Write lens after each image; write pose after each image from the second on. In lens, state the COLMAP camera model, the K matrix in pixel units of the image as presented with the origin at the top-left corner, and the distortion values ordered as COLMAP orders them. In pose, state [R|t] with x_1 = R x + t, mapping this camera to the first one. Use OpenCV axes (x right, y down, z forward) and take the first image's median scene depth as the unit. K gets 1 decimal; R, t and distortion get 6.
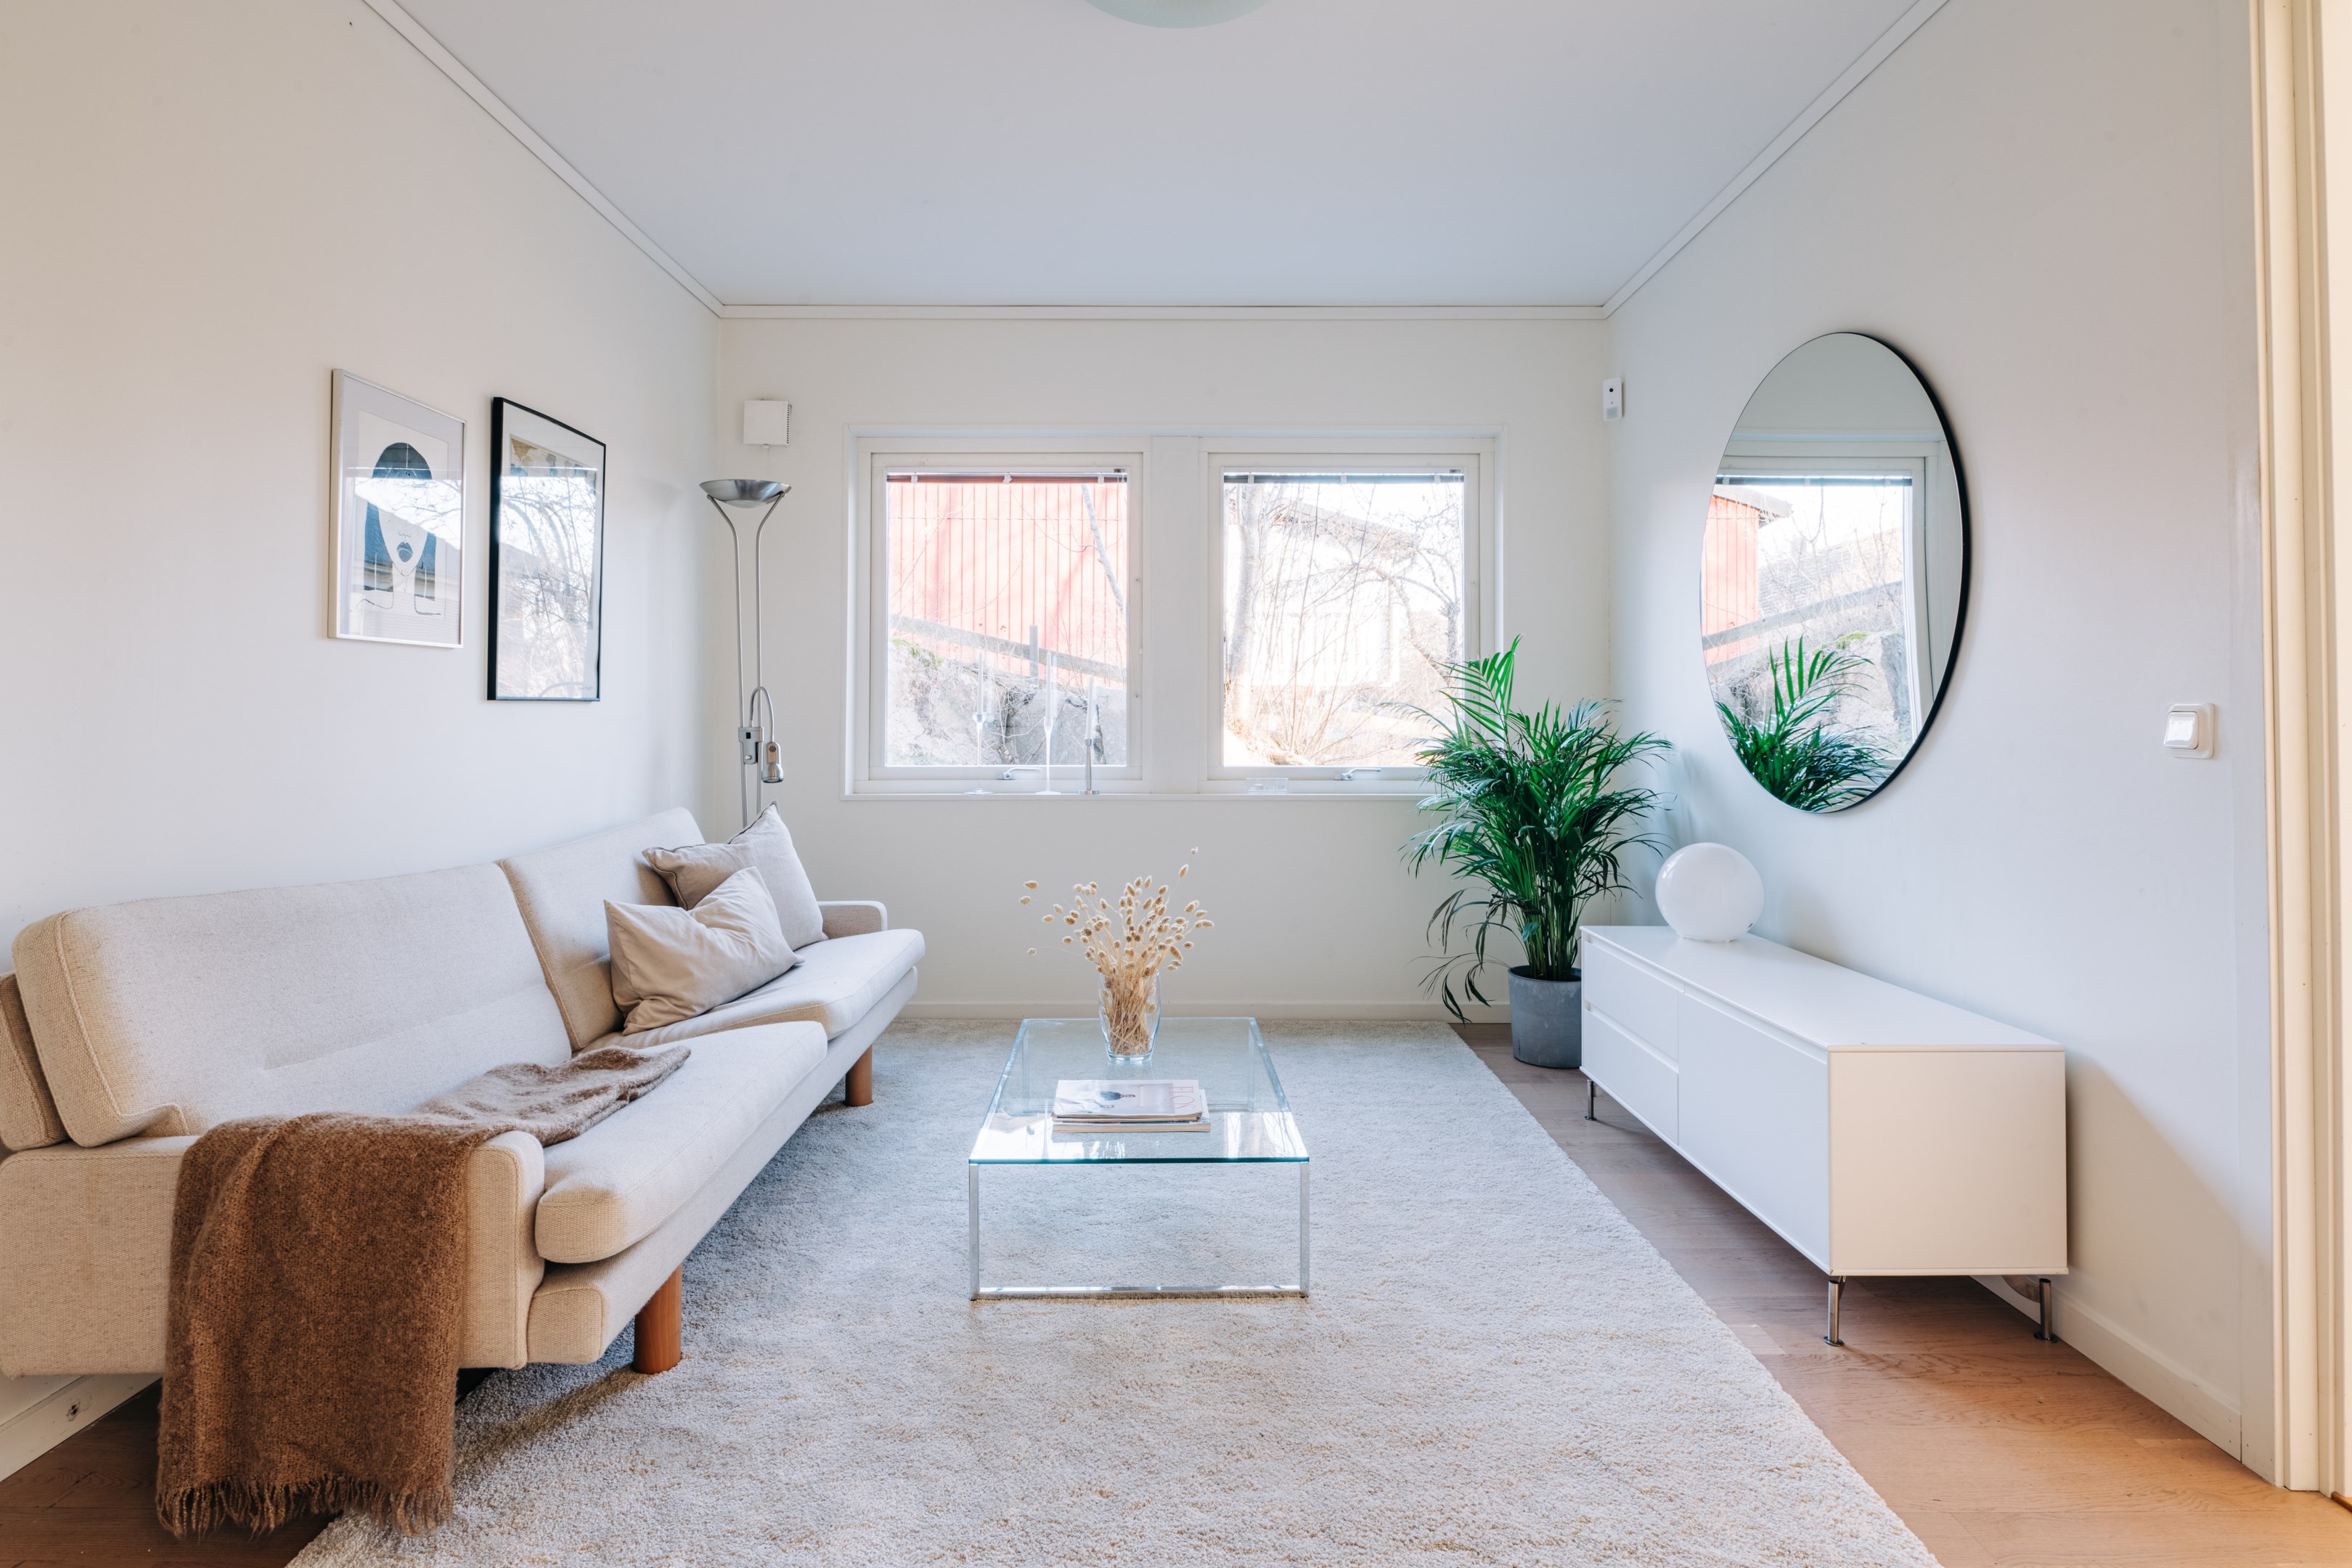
lens RADIAL K [[1221.7, 0, 1177.2], [0, 1221.7, 703.5], [0, 0, 1]] dist [-0.000109, -0.000166]
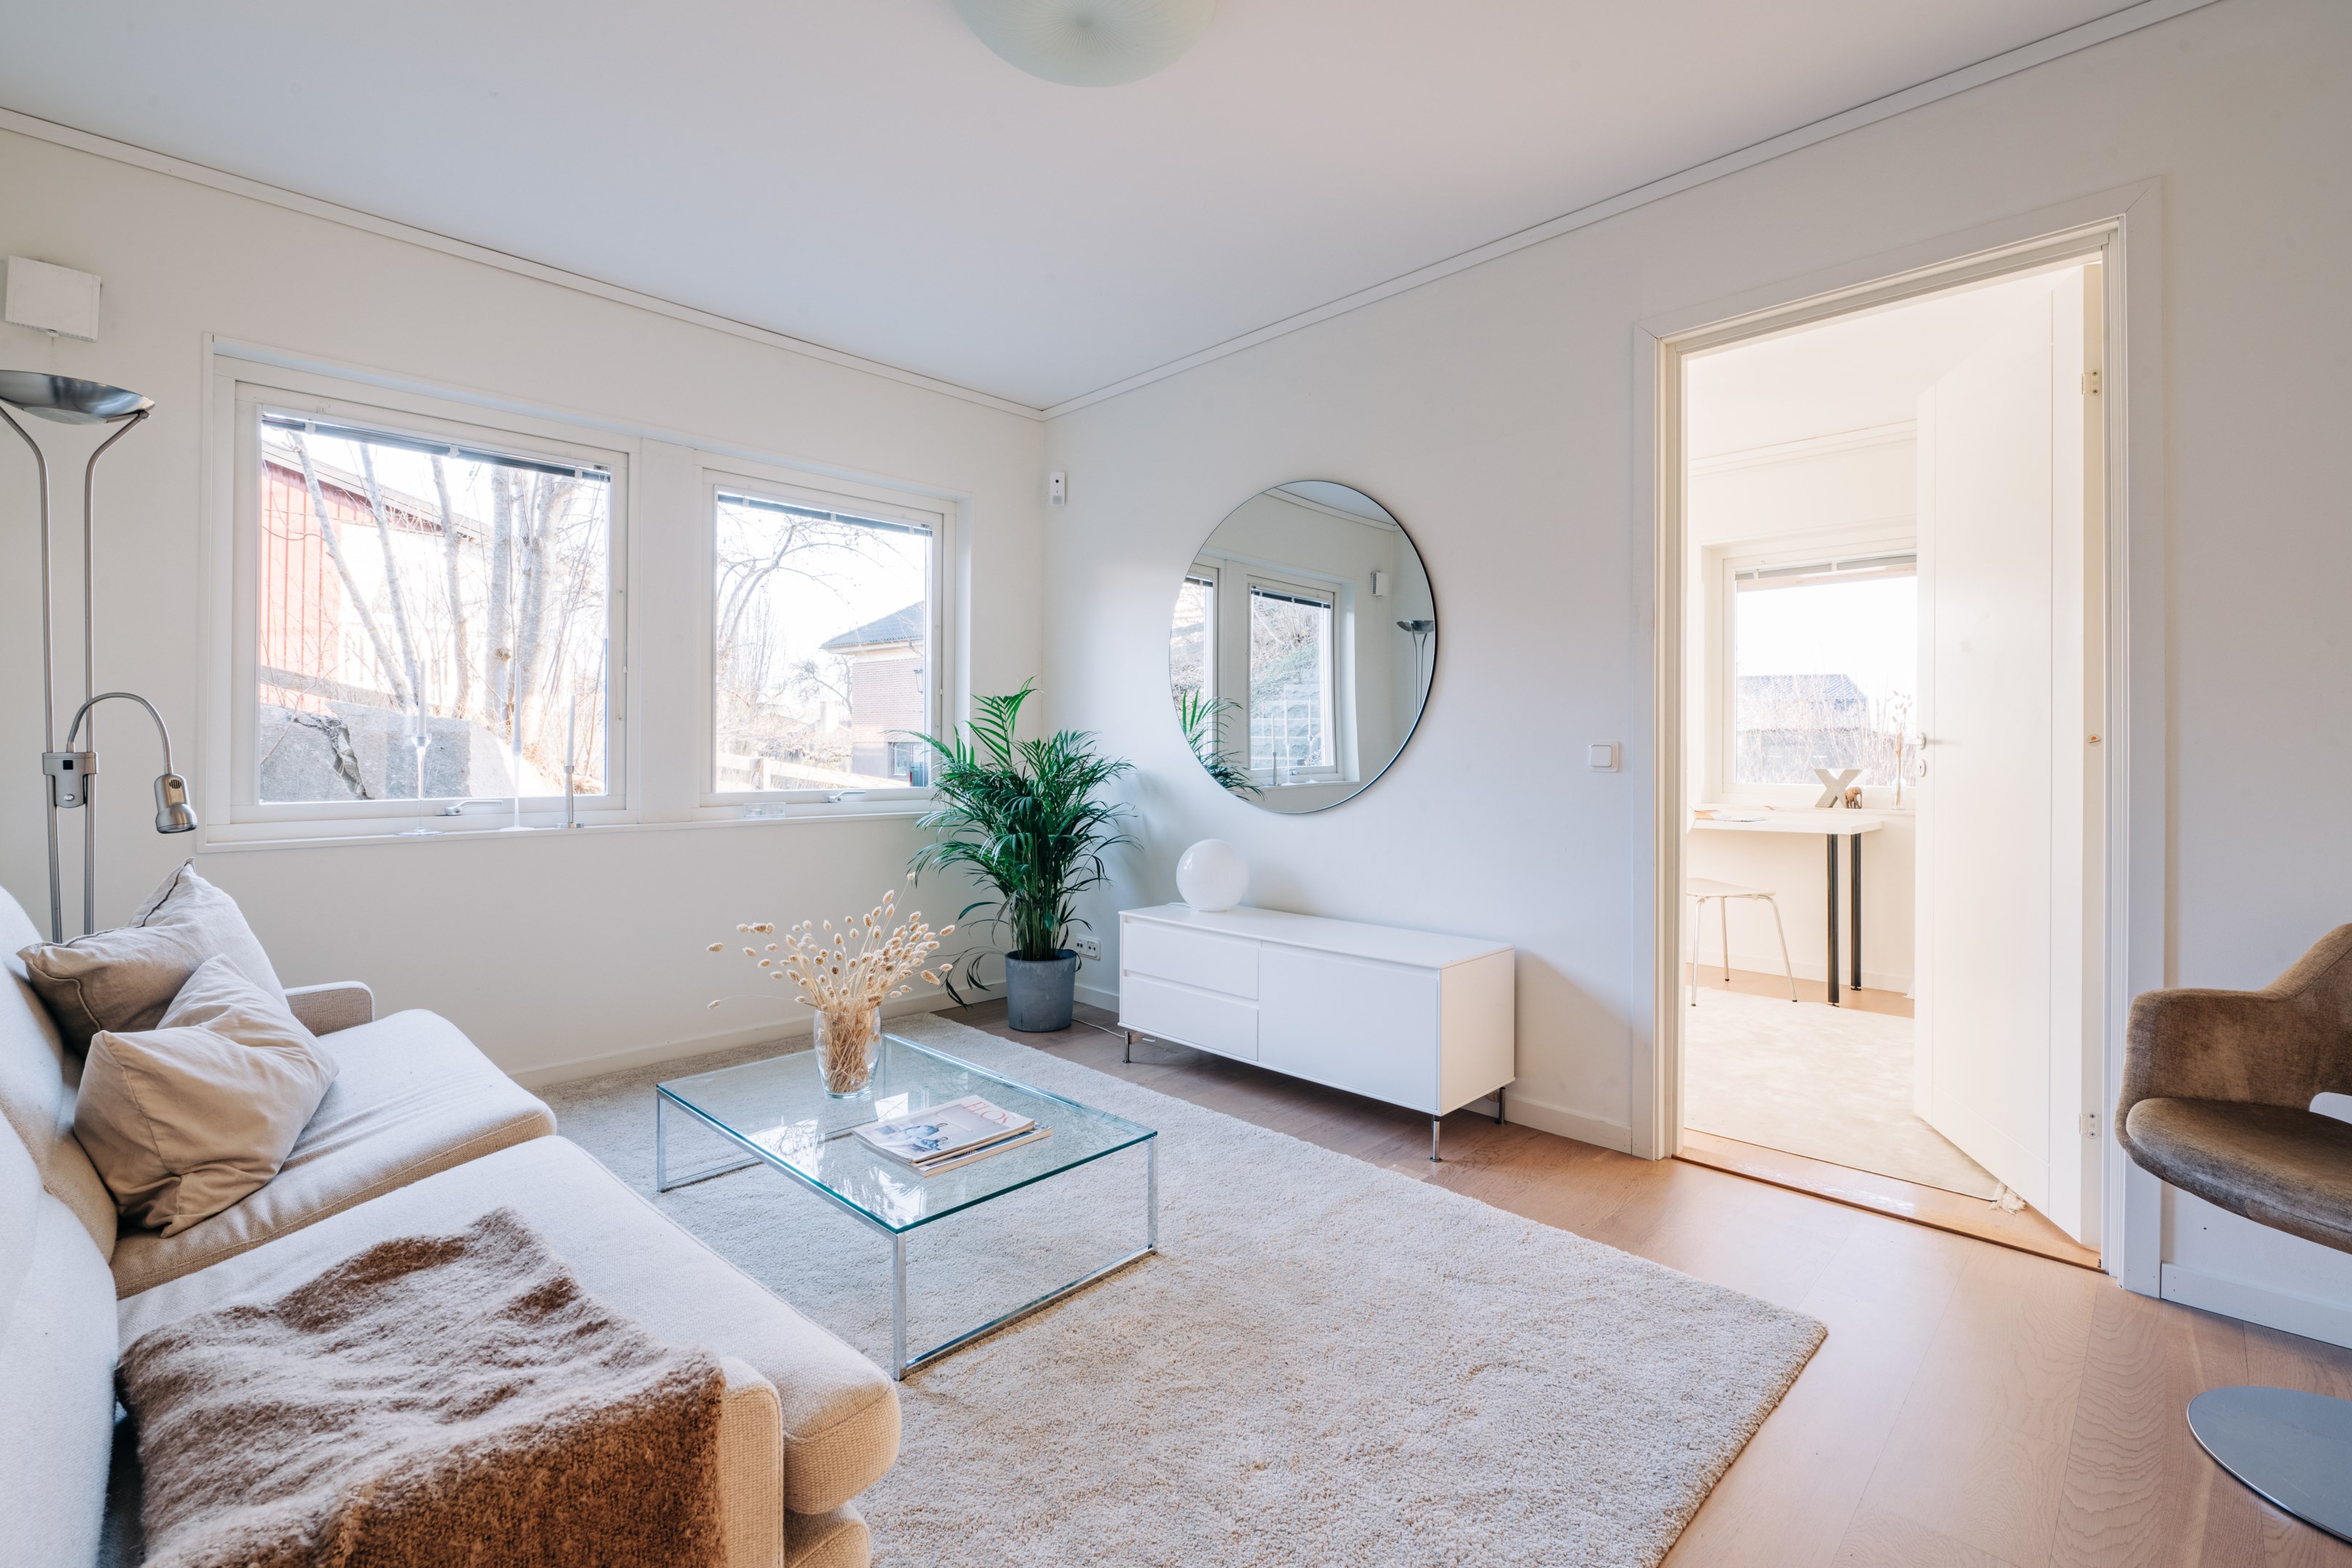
lens RADIAL K [[1031.7, 0, 1177.3], [0, 1031.7, 751.7], [0, 0, 1]] dist [-0.004415, -0.000633]
pose [[0.709939, 0.001406, 0.704261, -0.383067], [-0.016140, 0.999768, 0.014273, 0.001522], [-0.704078, -0.021500, 0.709797, 0.212696]]
